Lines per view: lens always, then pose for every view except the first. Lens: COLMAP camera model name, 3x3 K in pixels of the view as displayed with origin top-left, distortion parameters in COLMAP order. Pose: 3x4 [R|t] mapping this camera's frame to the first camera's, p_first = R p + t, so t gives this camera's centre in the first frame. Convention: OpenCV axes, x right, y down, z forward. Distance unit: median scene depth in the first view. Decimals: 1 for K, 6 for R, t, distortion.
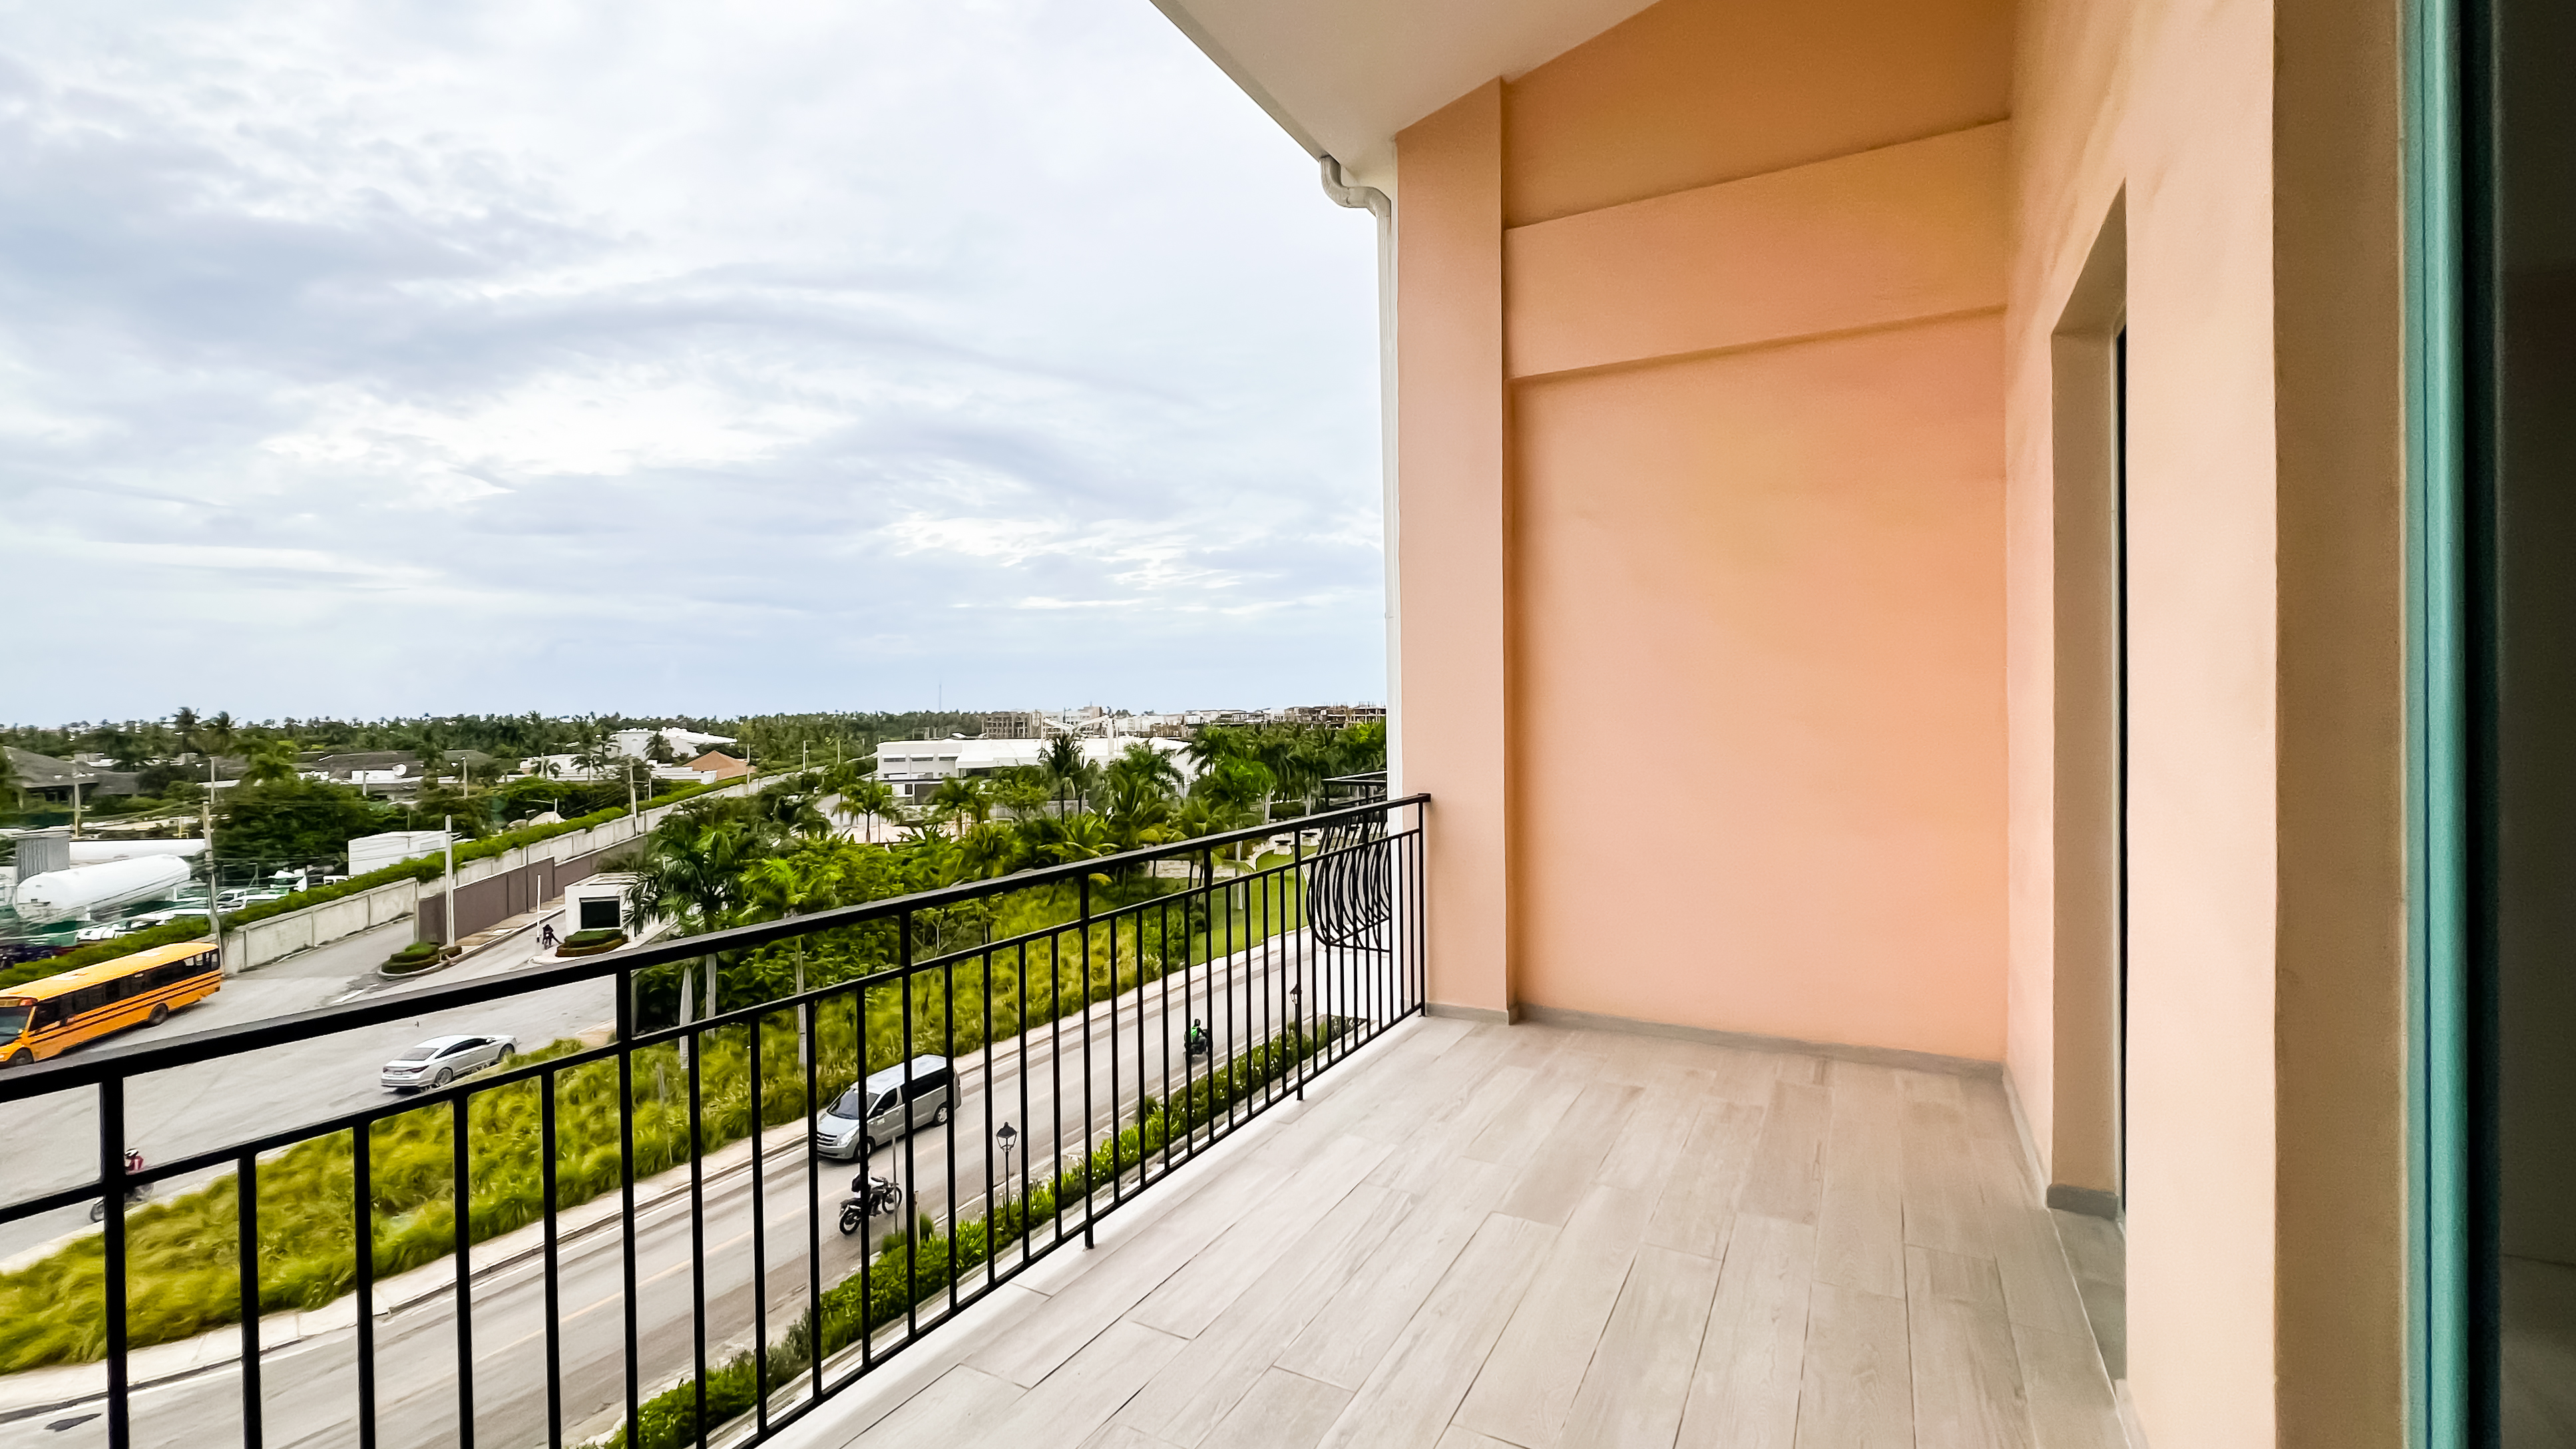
lens RADIAL K [[1093.1, 0, 1238.0], [0, 1093.1, 713.5], [0, 0, 1]] dist [-0.003073, -0.000256]
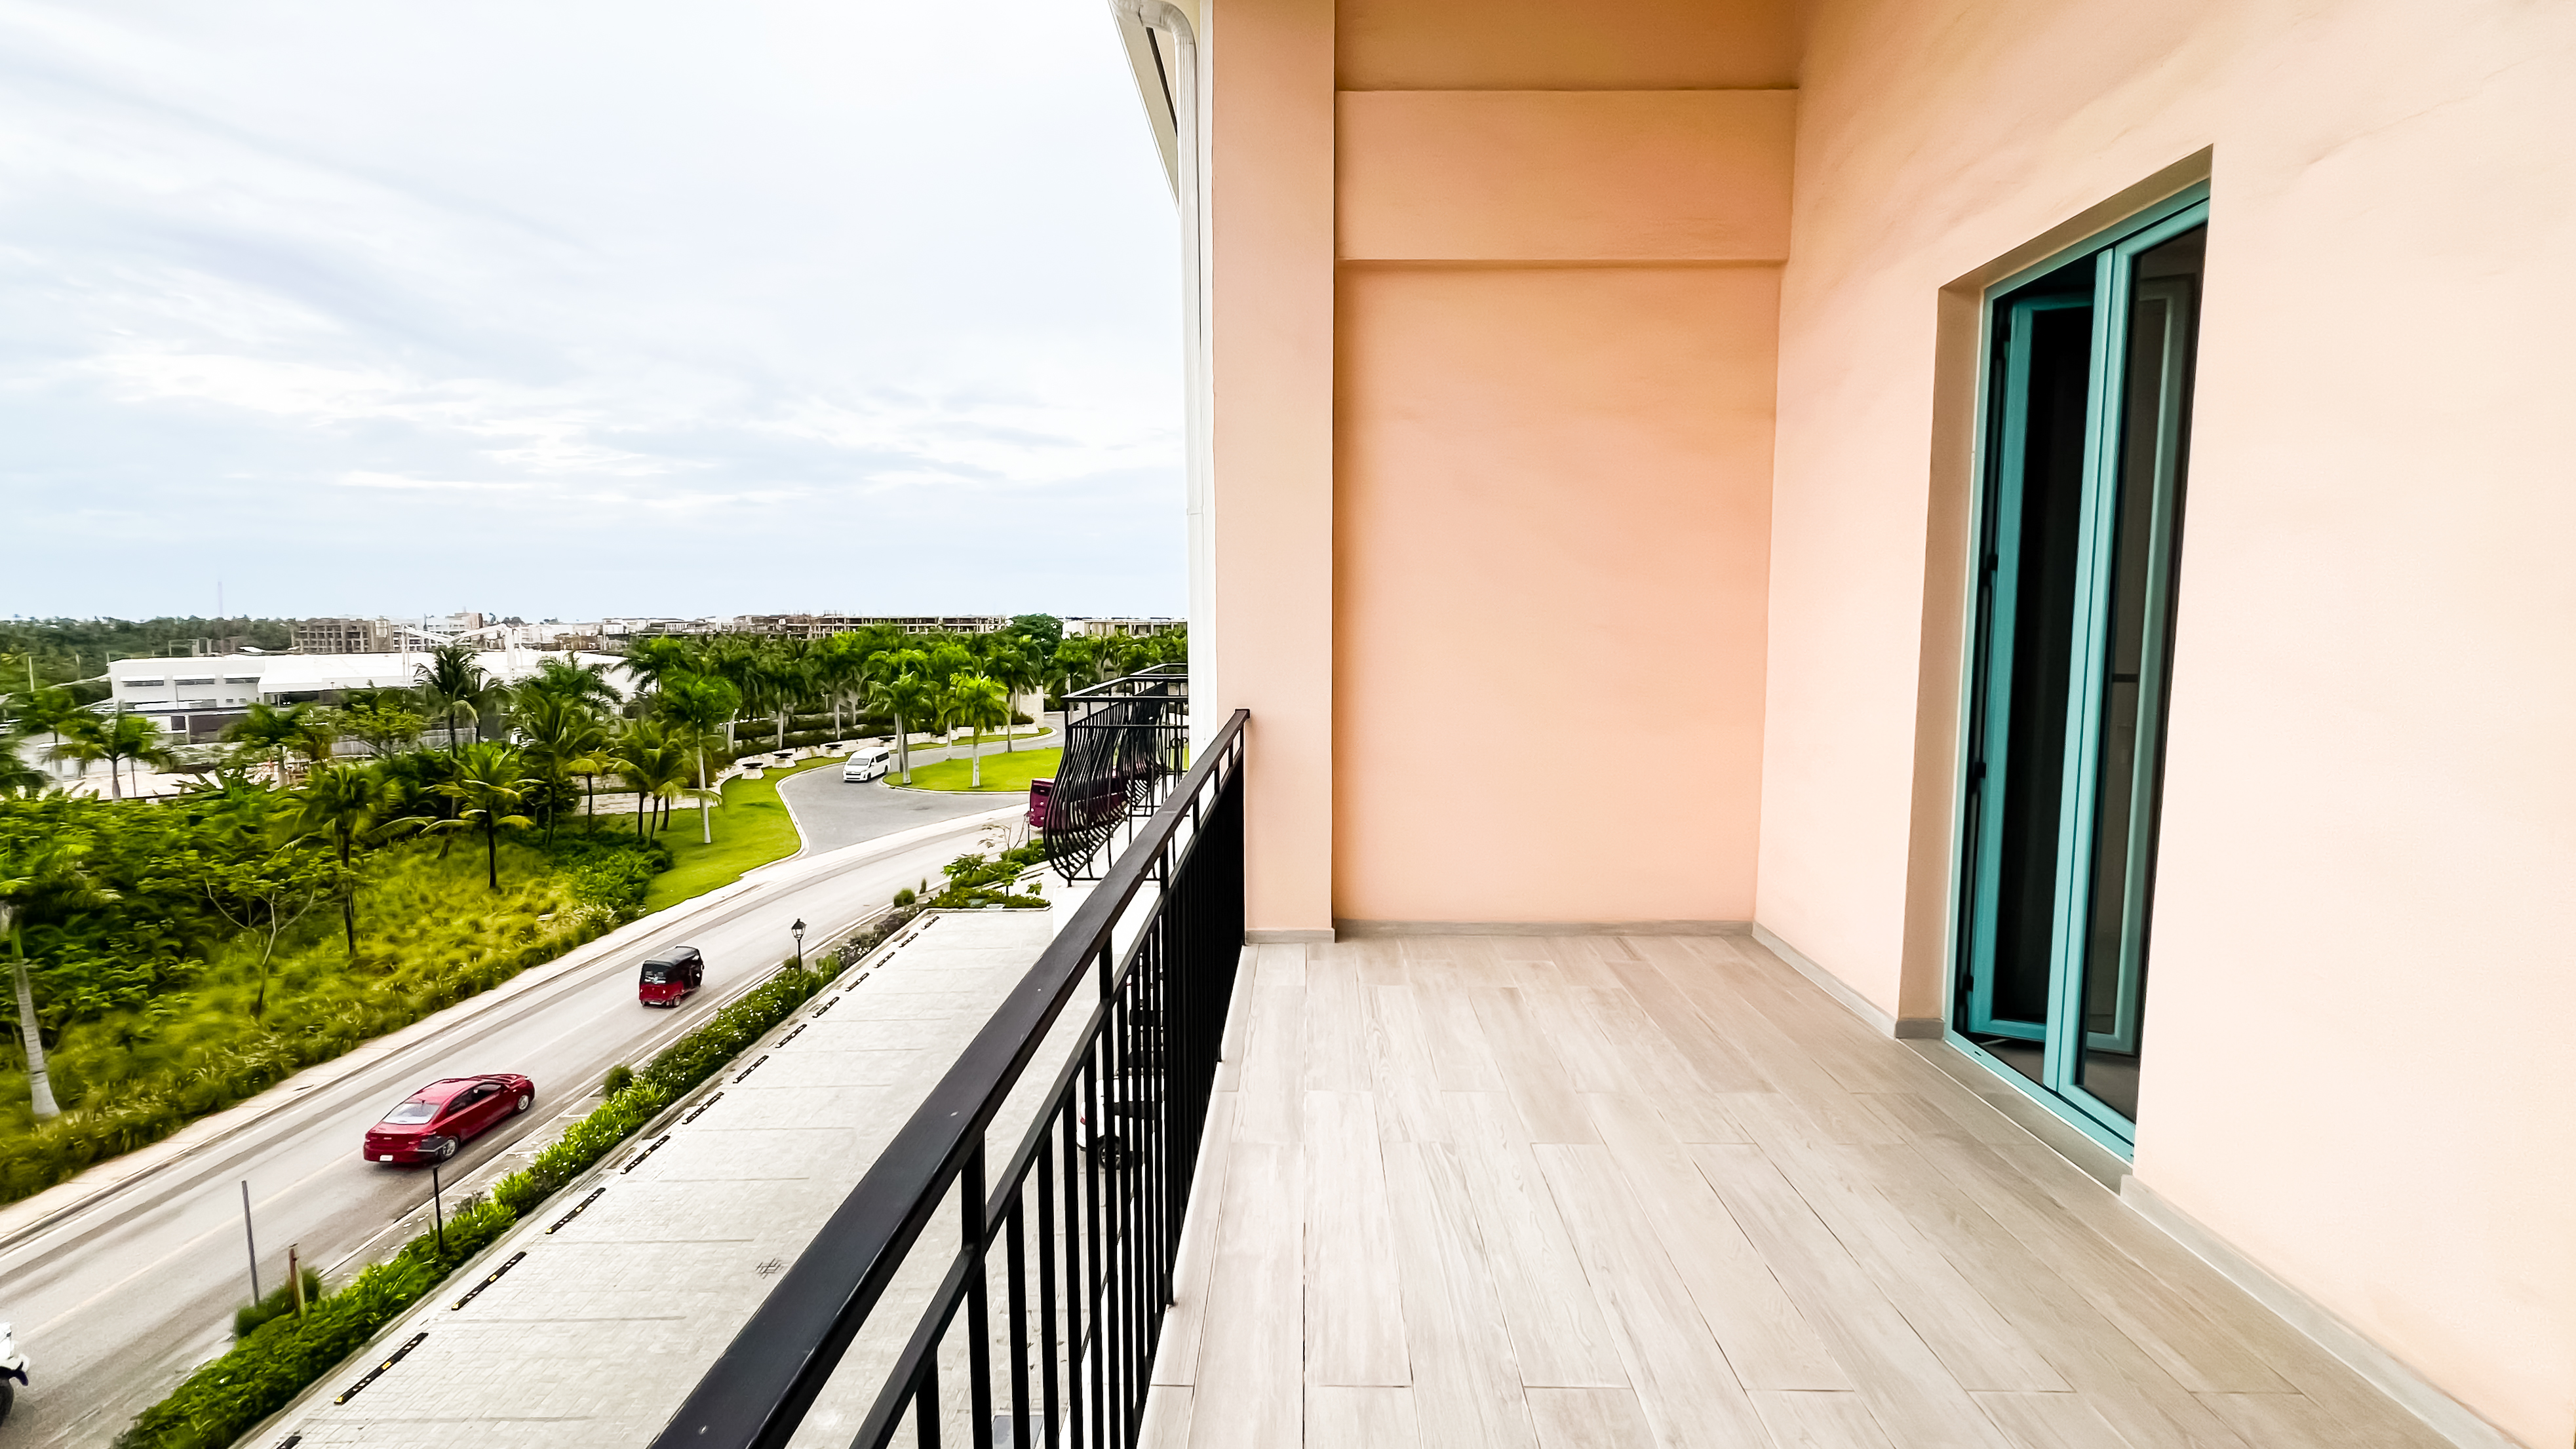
lens RADIAL K [[1093.0, 0, 1267.0], [0, 1093.0, 714.4], [0, 0, 1]] dist [-0.003073, -0.000256]
pose [[0.879240, -0.034835, 0.475103, -0.260095], [-0.004629, 0.996651, 0.081643, 0.002828], [-0.476356, -0.073983, 0.876134, 0.189662]]
